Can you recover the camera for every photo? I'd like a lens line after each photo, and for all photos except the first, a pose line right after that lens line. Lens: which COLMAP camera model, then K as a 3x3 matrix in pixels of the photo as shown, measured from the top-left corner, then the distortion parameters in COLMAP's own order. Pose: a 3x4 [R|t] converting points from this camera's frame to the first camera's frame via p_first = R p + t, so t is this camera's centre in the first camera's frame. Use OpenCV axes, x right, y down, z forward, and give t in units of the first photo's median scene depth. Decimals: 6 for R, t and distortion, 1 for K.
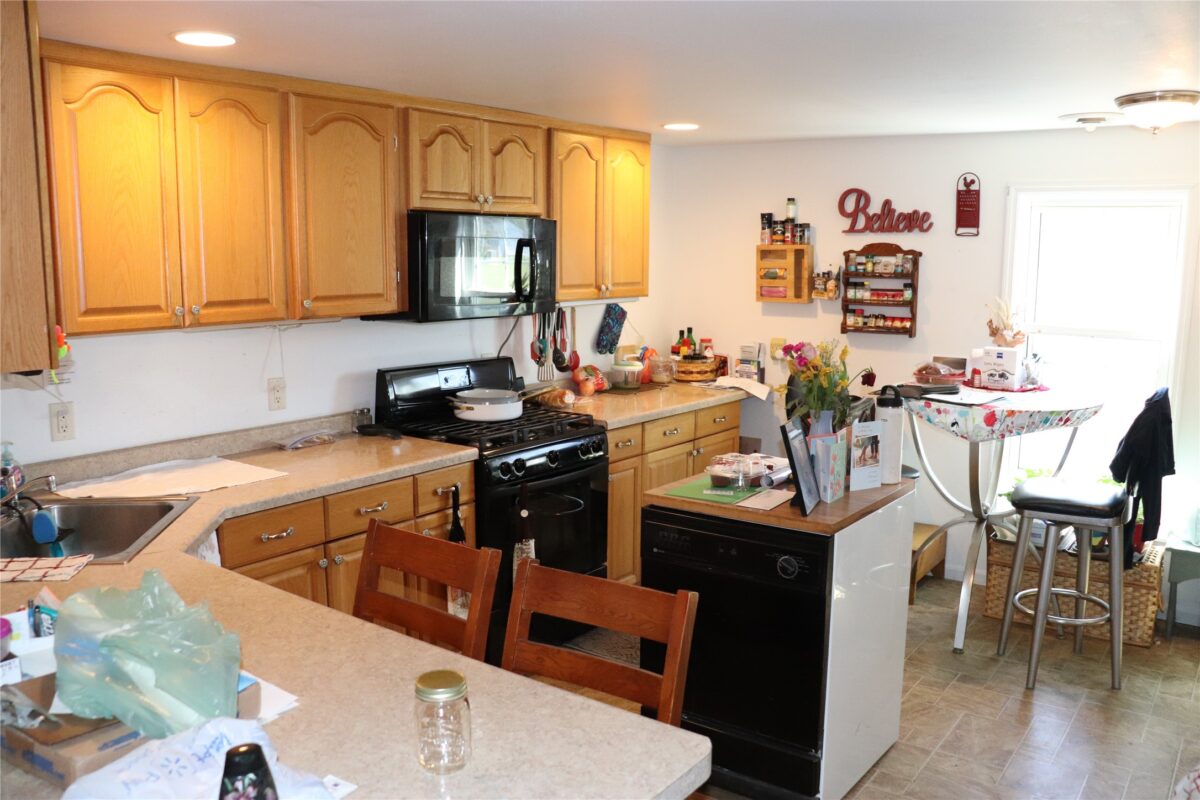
lens RADIAL K [[989.7, 0, 596.4], [0, 989.7, 405.3], [0, 0, 1]] dist [-0.175830, 0.151147]
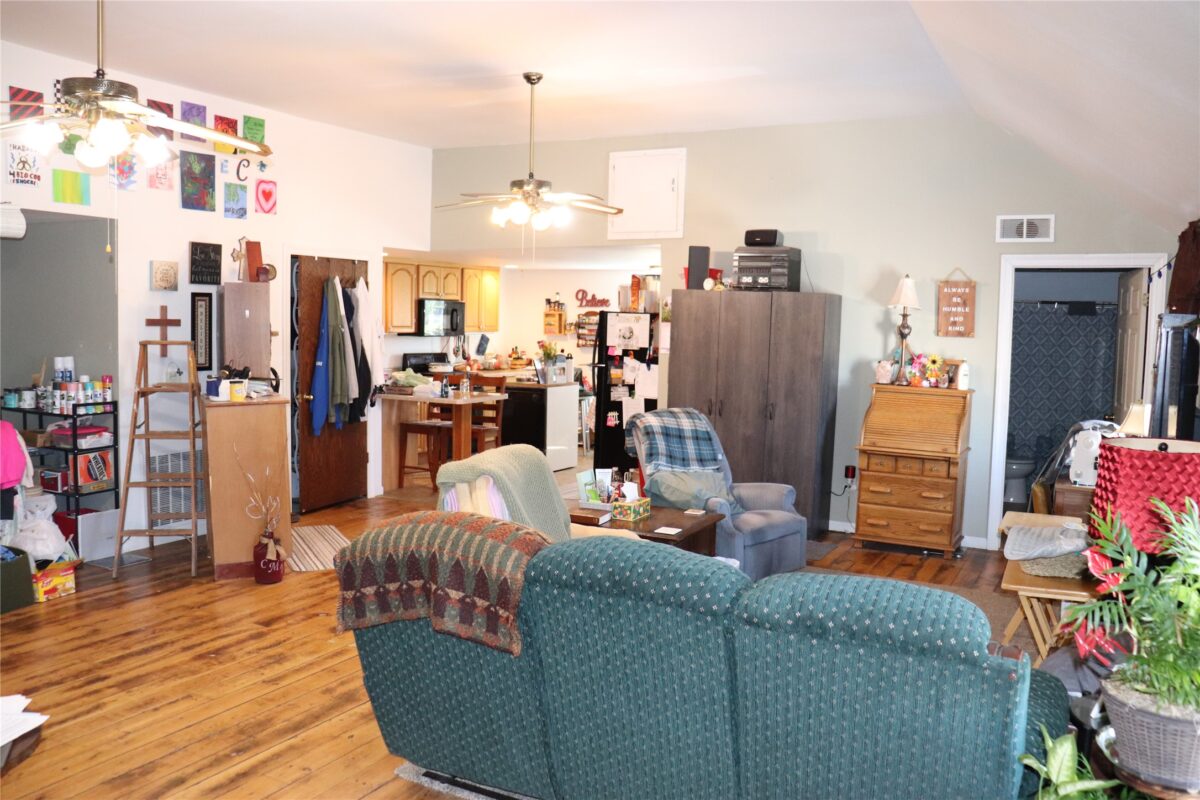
lens RADIAL K [[989.7, 0, 596.4], [0, 989.7, 405.3], [0, 0, 1]] dist [-0.175830, 0.151147]
pose [[0.988966, 0.003836, 0.148096, -0.092520], [0.005691, 0.997943, -0.063855, 0.306248], [-0.148036, 0.063994, 0.986909, -1.928577]]
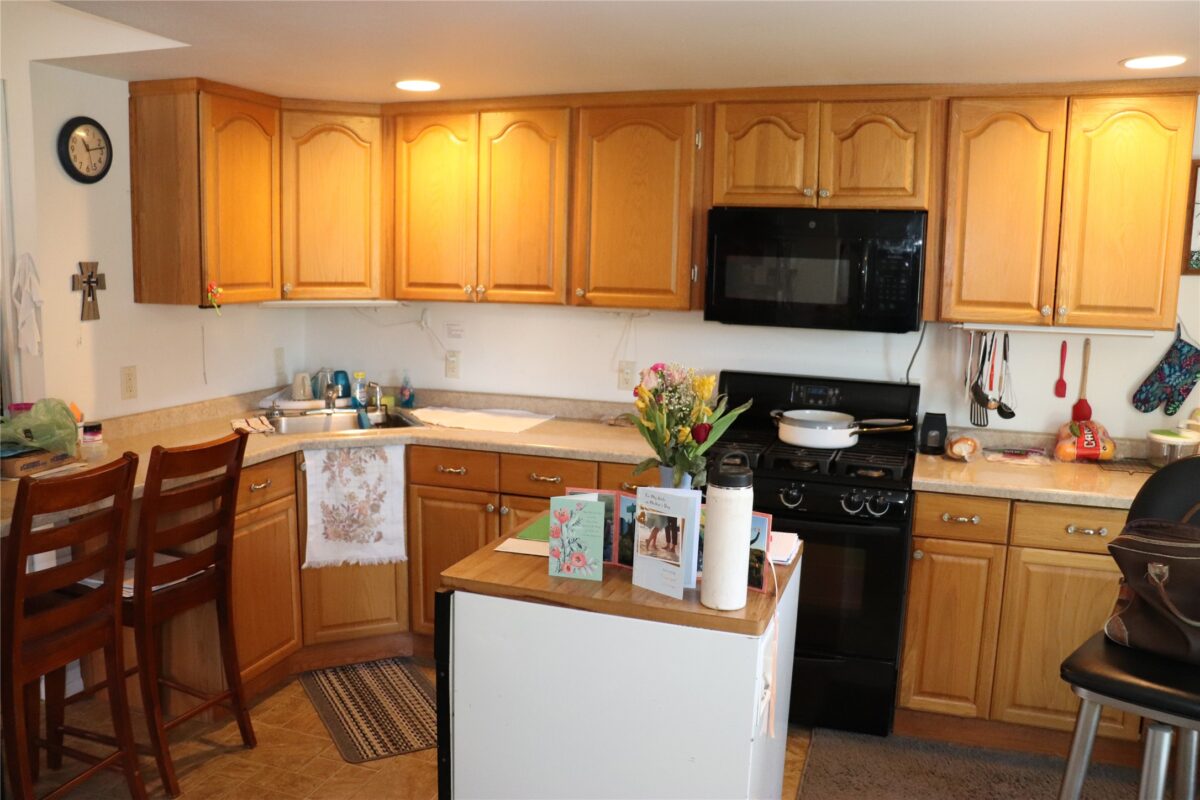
lens RADIAL K [[989.7, 0, 596.4], [0, 989.7, 405.3], [0, 0, 1]] dist [-0.175830, 0.151147]
pose [[0.300113, 0.141156, -0.943402, 0.689285], [-0.166195, 0.981602, 0.094003, -0.074548], [0.939314, 0.128577, 0.318051, 0.578067]]
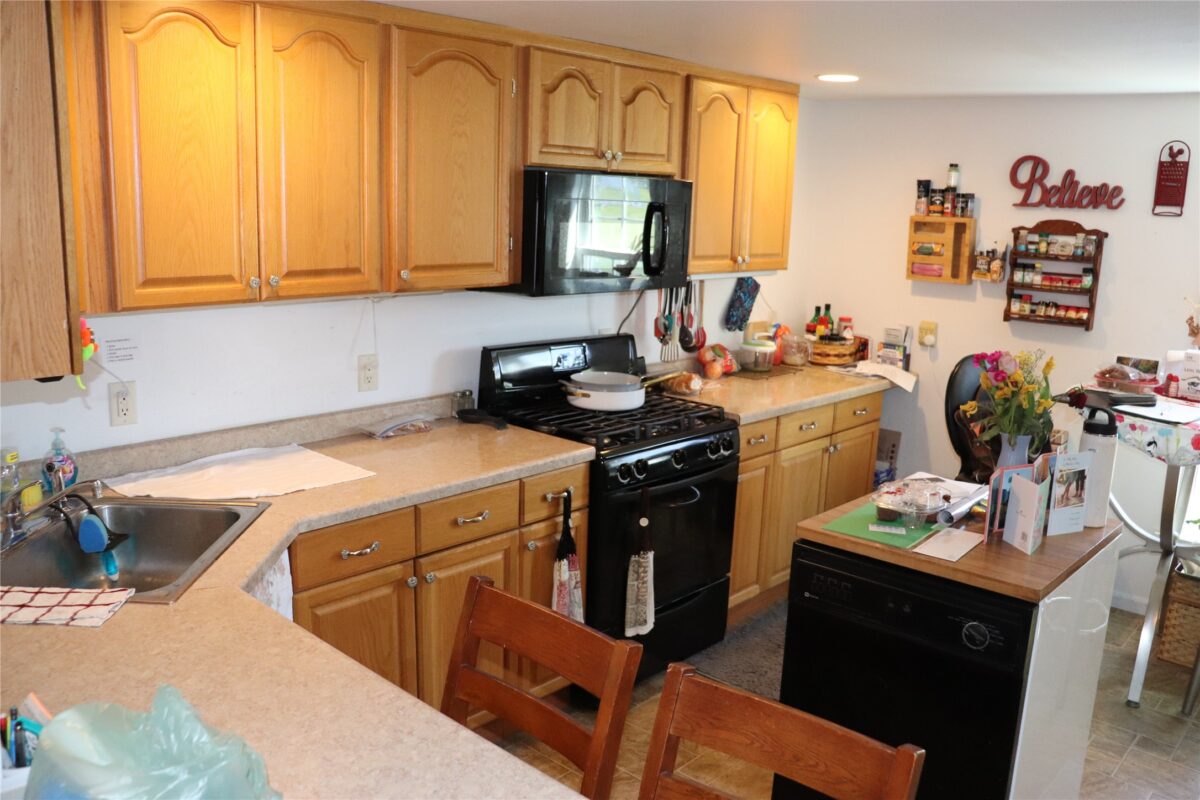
lens RADIAL K [[988.7, 0, 594.9], [0, 988.7, 408.5], [0, 0, 1]] dist [-0.182615, 0.172064]
pose [[0.993915, 0.050277, -0.098004, -0.034866], [-0.044774, 0.997337, 0.057571, -0.037627], [0.100638, -0.052833, 0.993519, 0.133225]]
